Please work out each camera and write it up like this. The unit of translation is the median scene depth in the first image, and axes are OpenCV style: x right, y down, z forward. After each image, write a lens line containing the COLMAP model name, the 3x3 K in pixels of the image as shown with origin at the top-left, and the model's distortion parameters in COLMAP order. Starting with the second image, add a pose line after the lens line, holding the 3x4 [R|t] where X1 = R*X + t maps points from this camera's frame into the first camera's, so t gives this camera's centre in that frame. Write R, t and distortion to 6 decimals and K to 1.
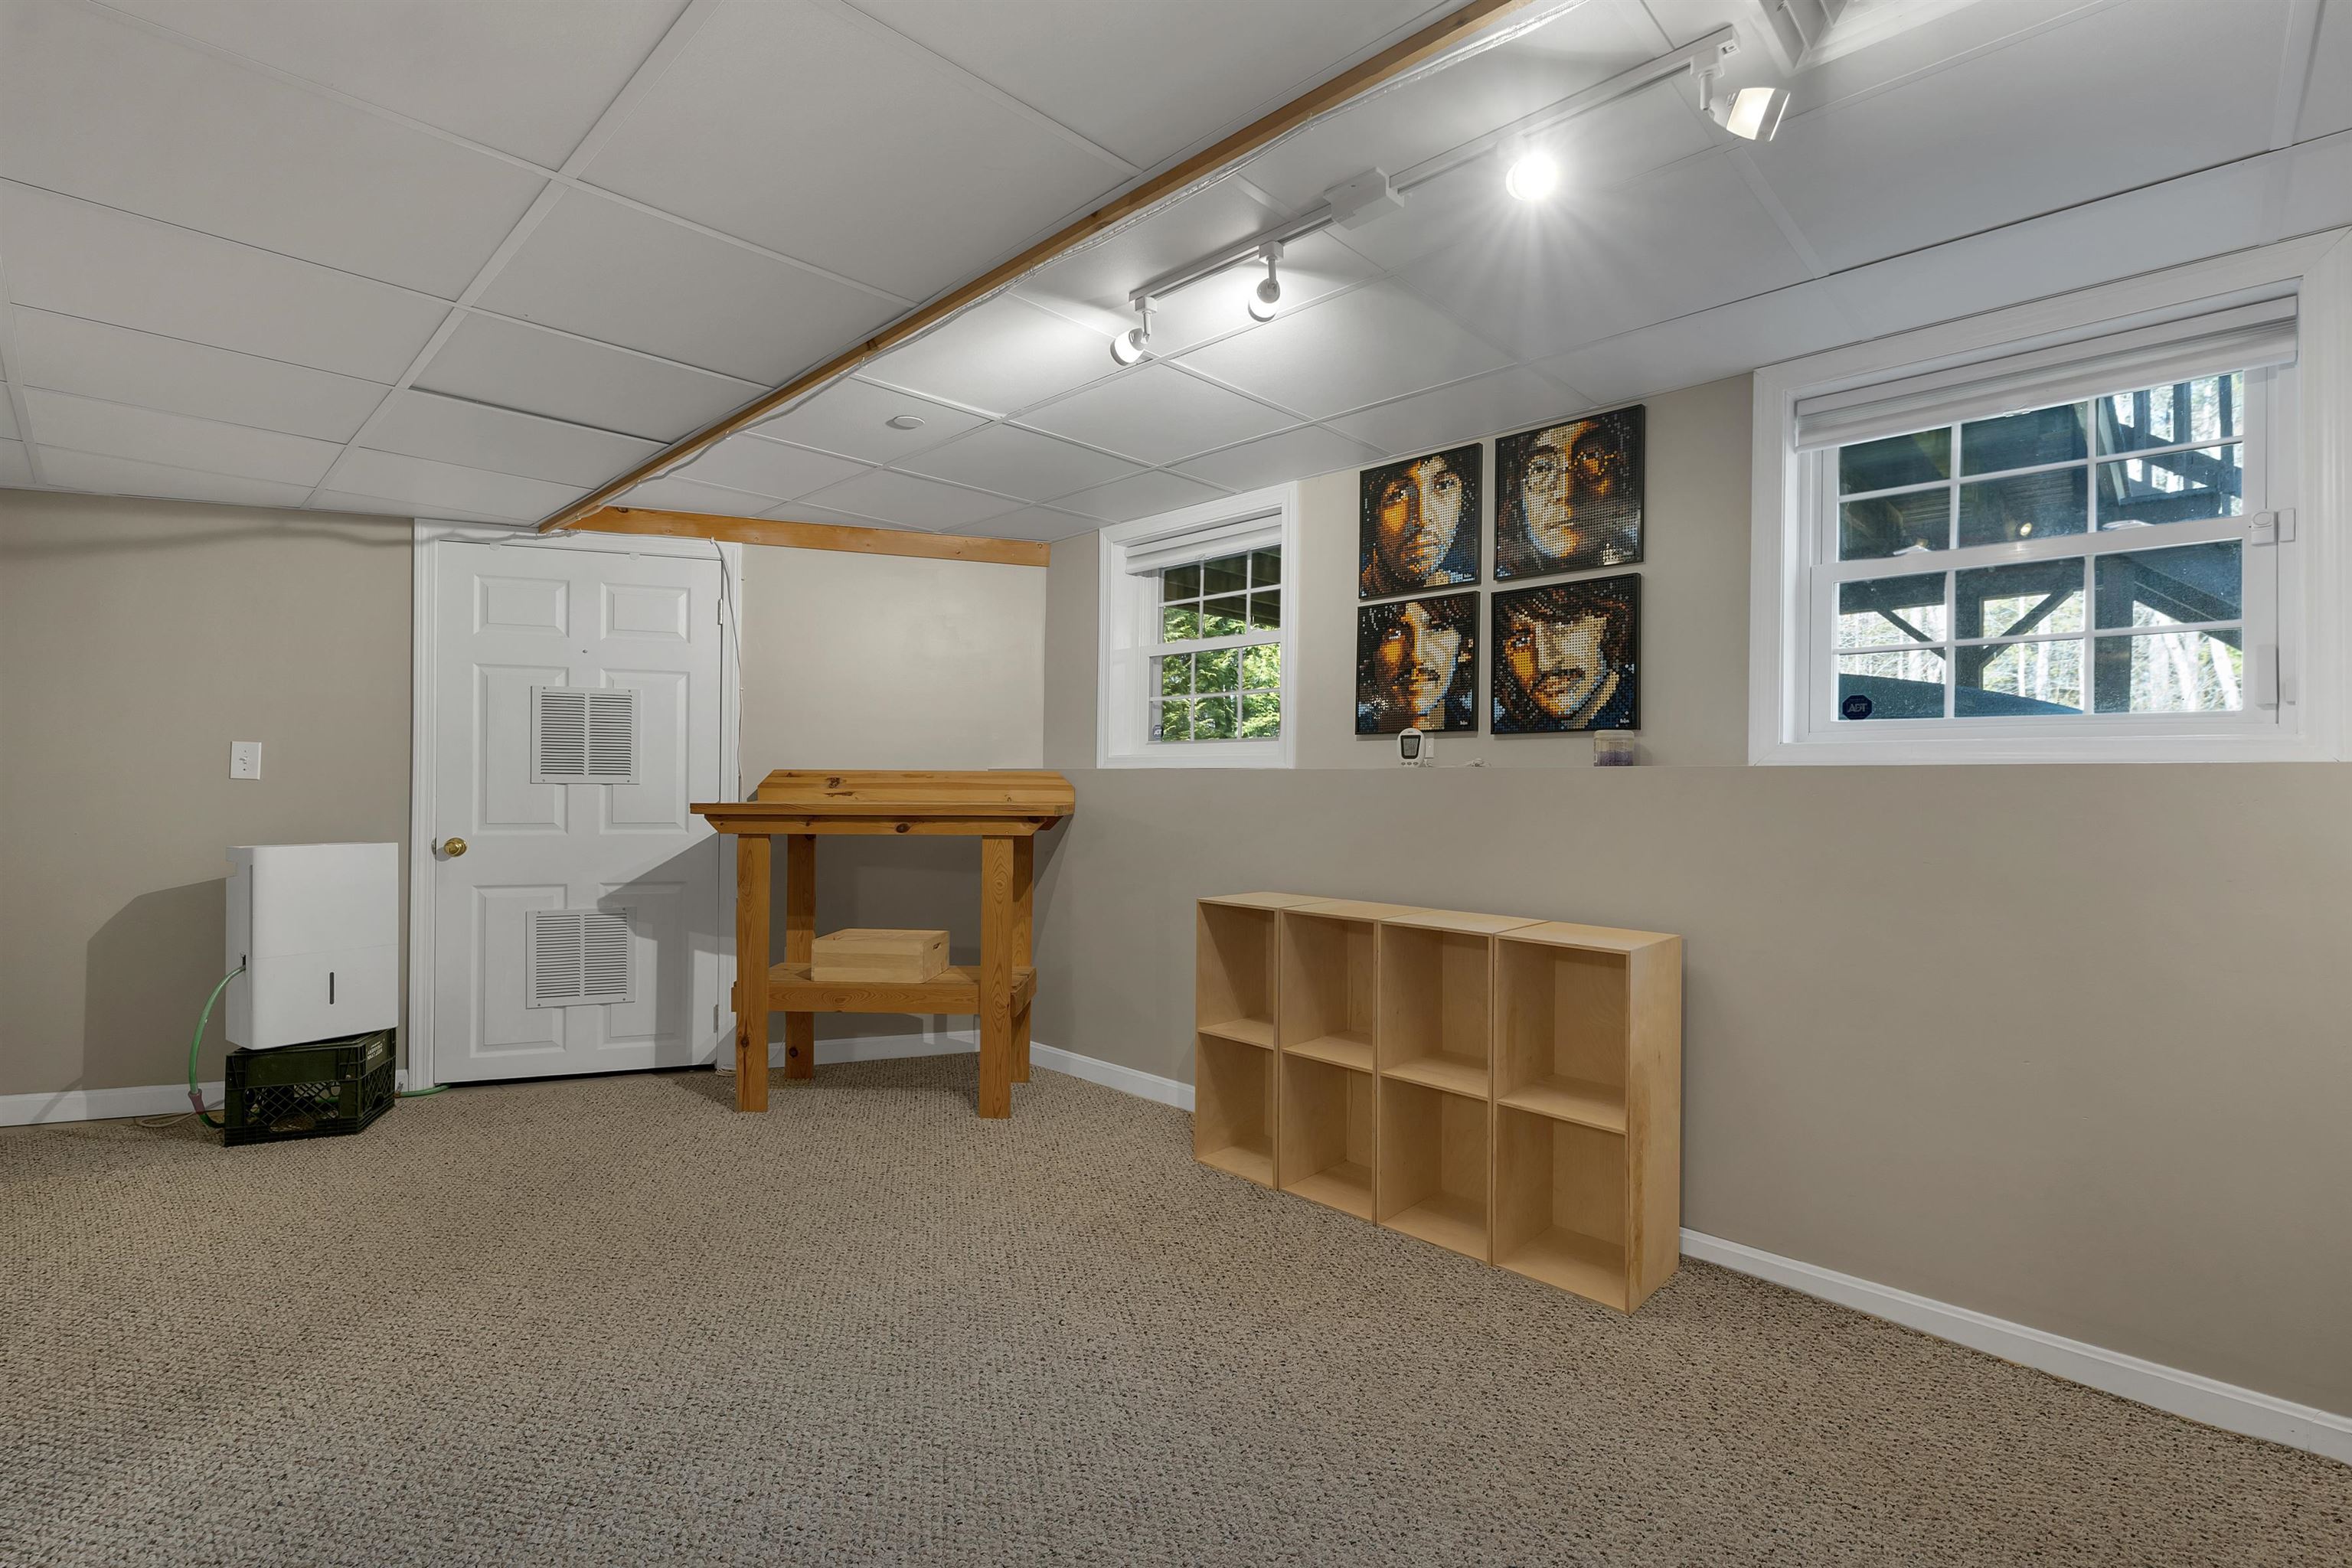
lens RADIAL K [[1014.4, 0, 1173.8], [0, 1014.4, 782.5], [0, 0, 1]] dist [-0.002290, 0.000852]
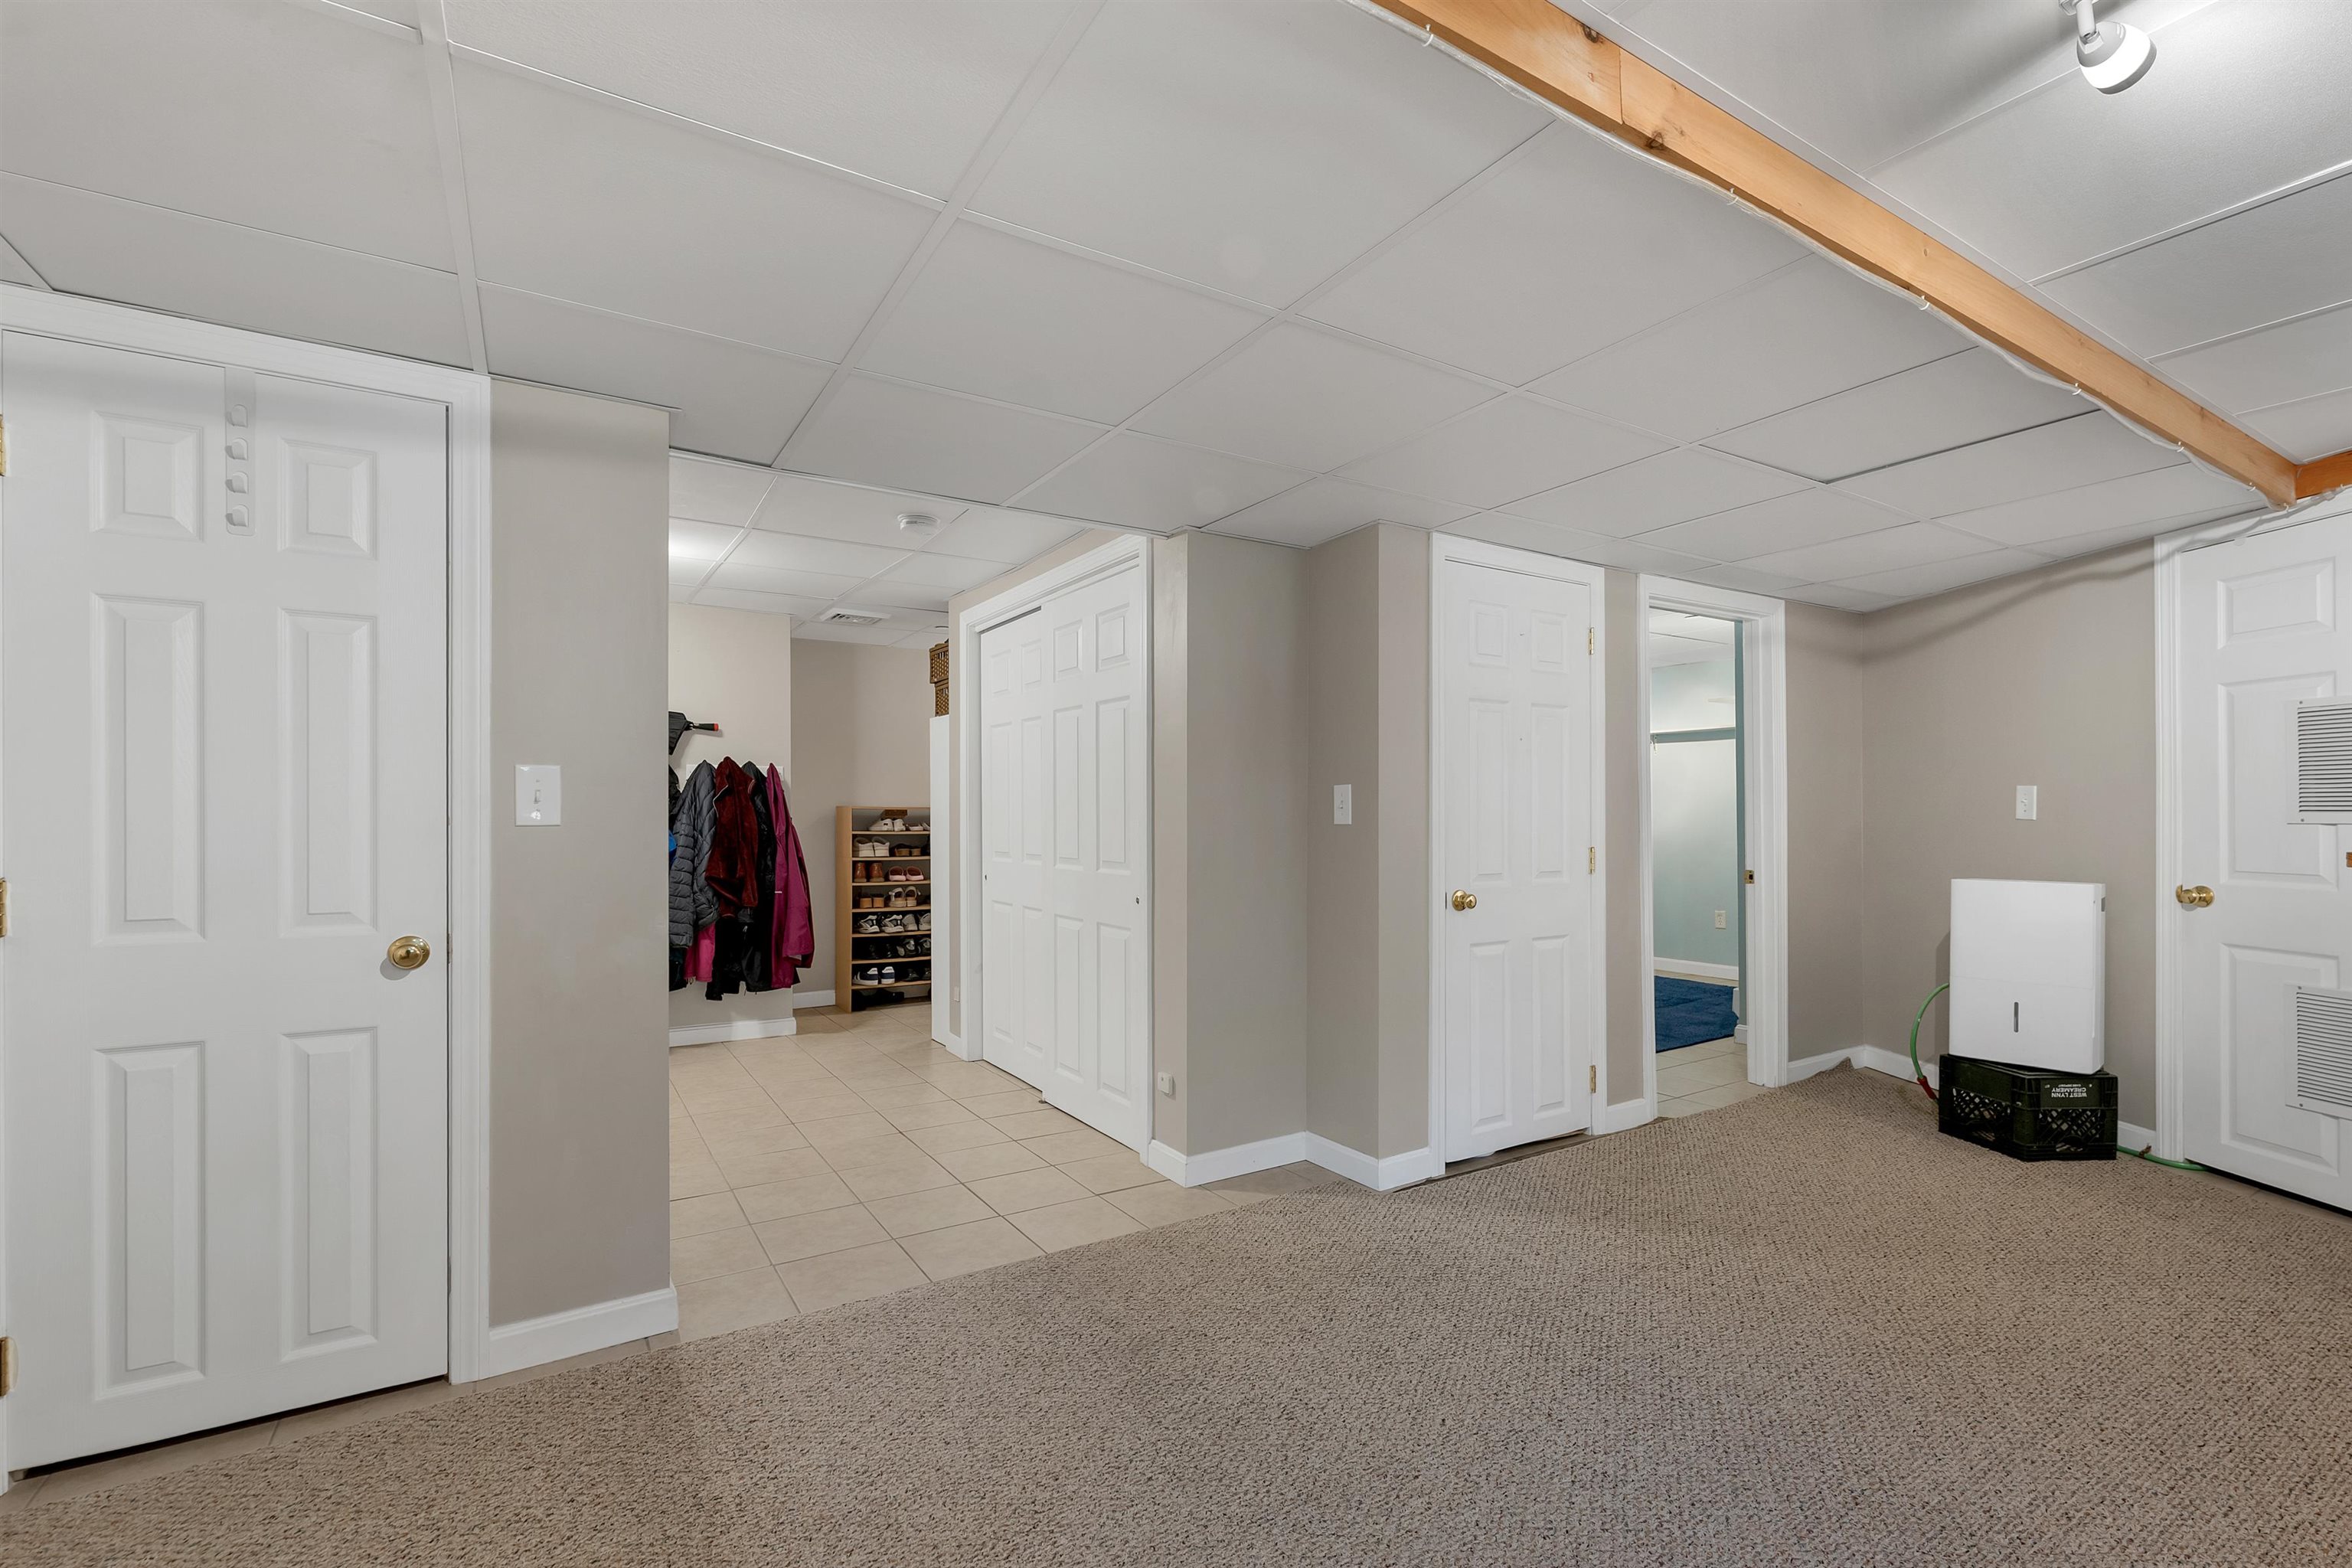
lens RADIAL K [[1014.4, 0, 1177.4], [0, 1014.4, 825.9], [0, 0, 1]] dist [-0.002290, 0.000852]
pose [[-0.233185, 0.002351, -0.972429, 0.369636], [0.005780, 0.999983, 0.001032, -0.003351], [0.972415, -0.005380, -0.233195, 0.360867]]
